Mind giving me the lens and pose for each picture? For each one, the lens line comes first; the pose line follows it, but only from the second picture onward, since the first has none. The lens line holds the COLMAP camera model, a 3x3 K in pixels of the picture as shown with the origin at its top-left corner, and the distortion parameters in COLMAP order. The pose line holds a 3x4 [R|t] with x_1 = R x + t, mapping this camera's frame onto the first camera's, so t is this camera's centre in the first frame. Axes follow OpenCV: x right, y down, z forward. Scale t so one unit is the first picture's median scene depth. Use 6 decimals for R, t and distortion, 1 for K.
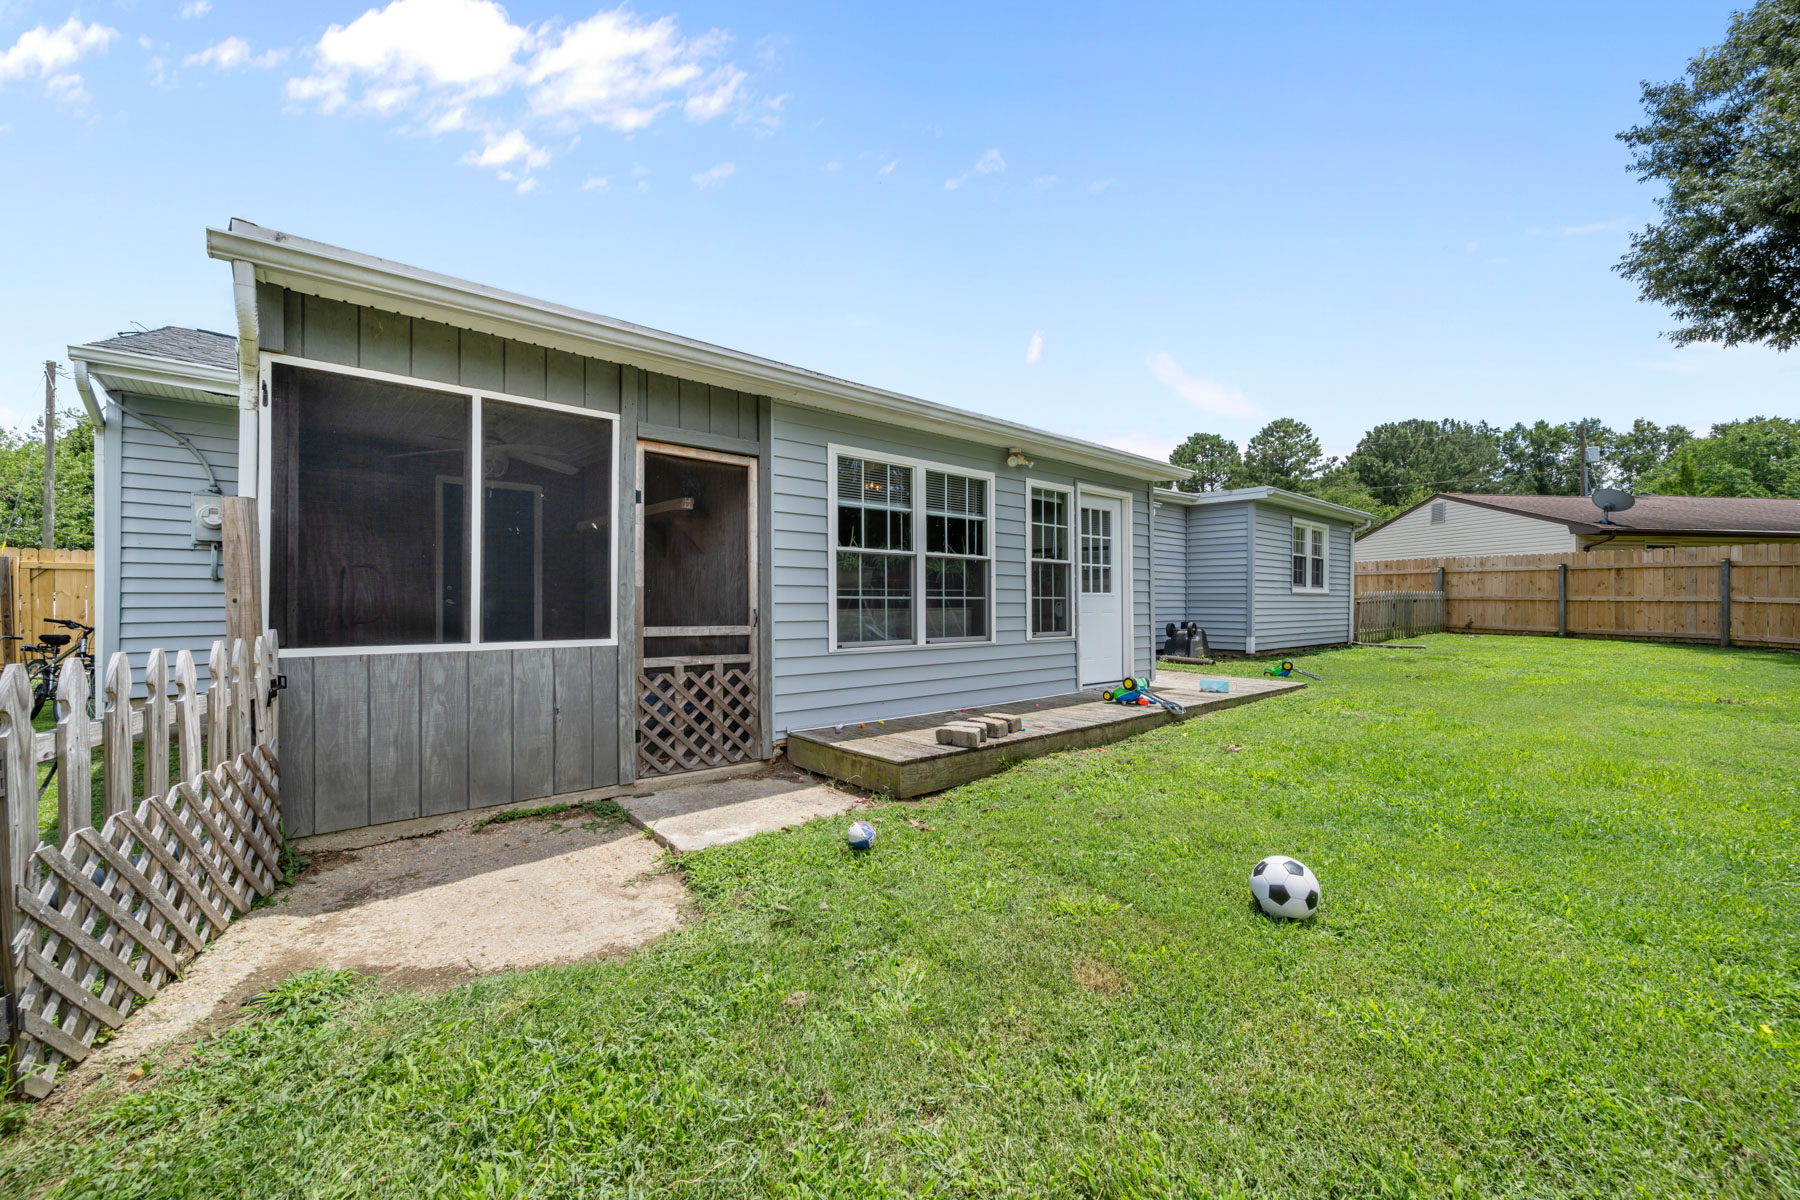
lens RADIAL K [[699.5, 0, 905.1], [0, 699.5, 603.2], [0, 0, 1]] dist [0.003354, 0.000027]
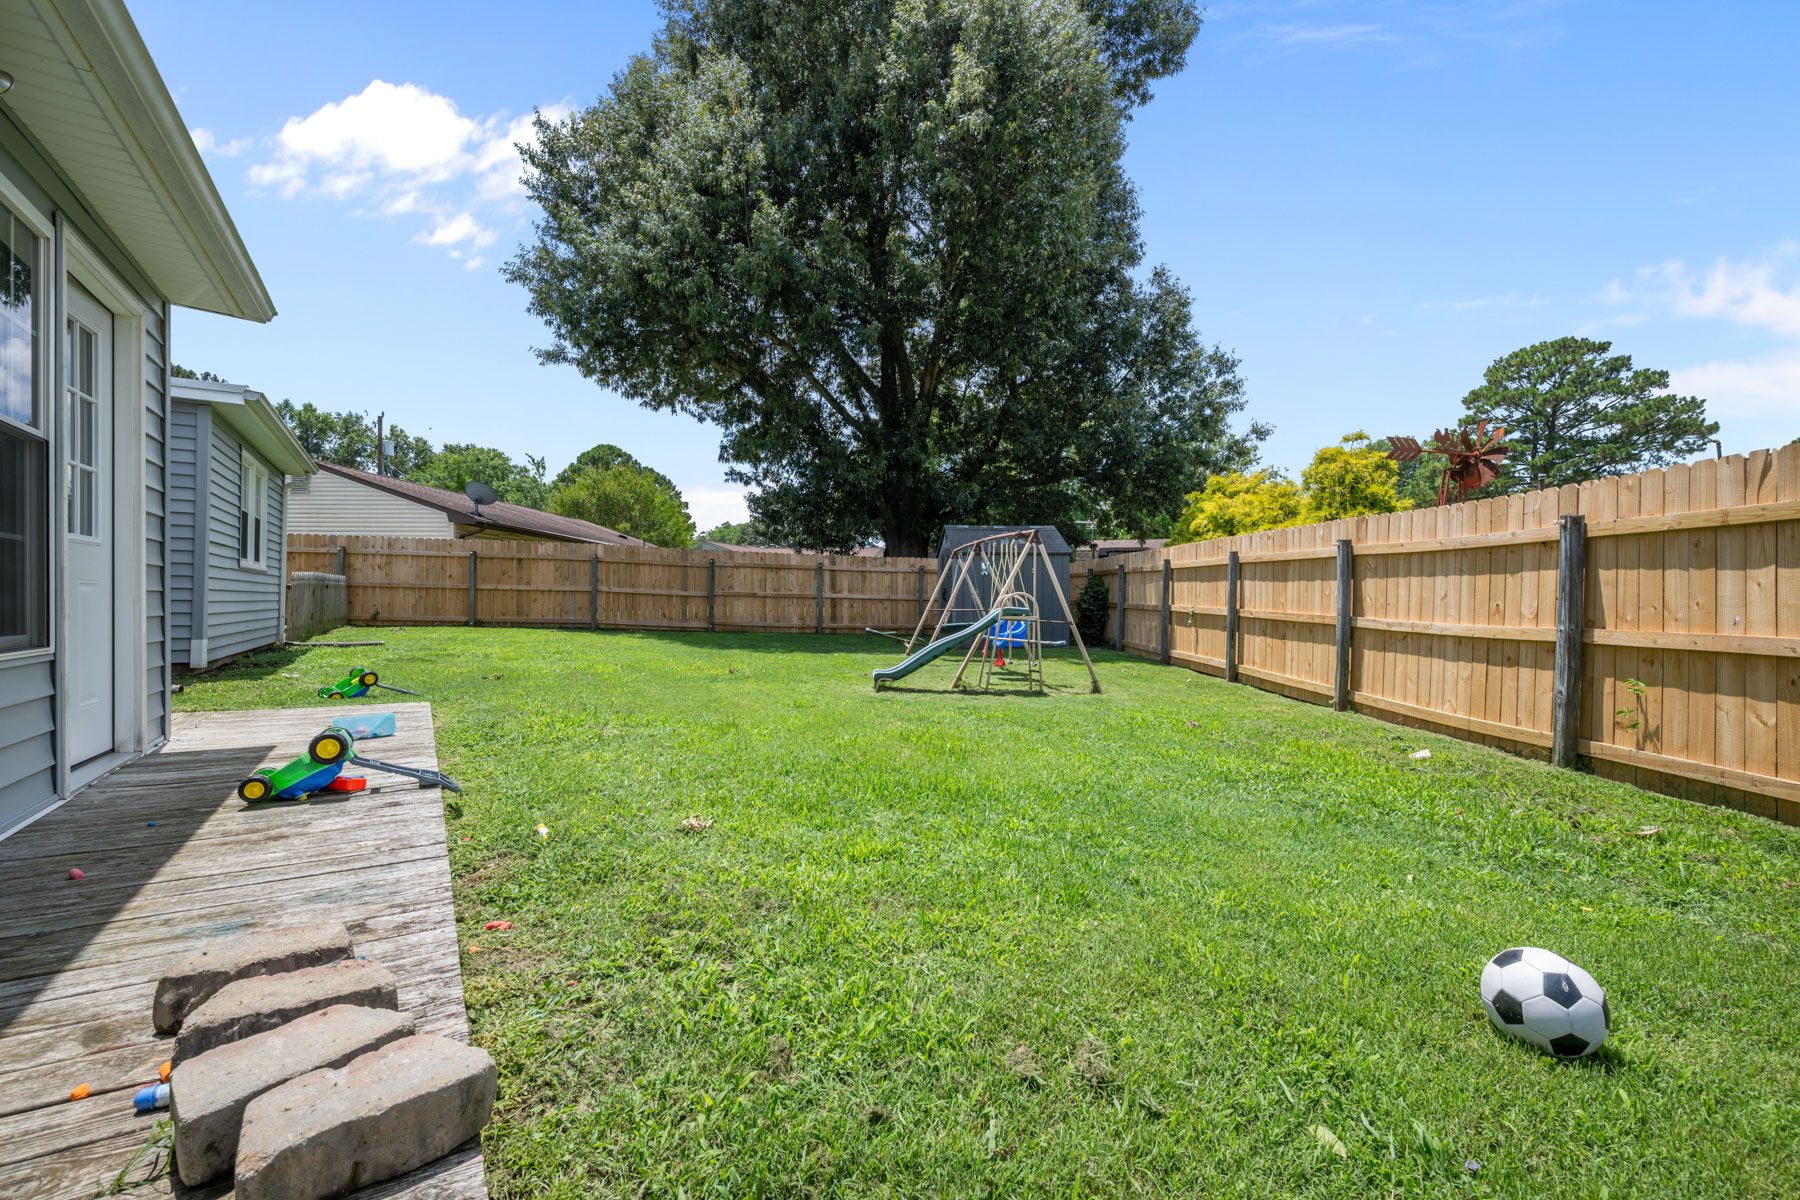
lens RADIAL K [[783.5, 0, 900.1], [0, 783.5, 601.4], [0, 0, 1]] dist [-0.004516, 0.000098]
pose [[0.162354, 0.000851, 0.986732, -0.036531], [-0.006926, 0.999976, 0.000277, 0.009128], [-0.986708, -0.006880, 0.162356, 0.229868]]
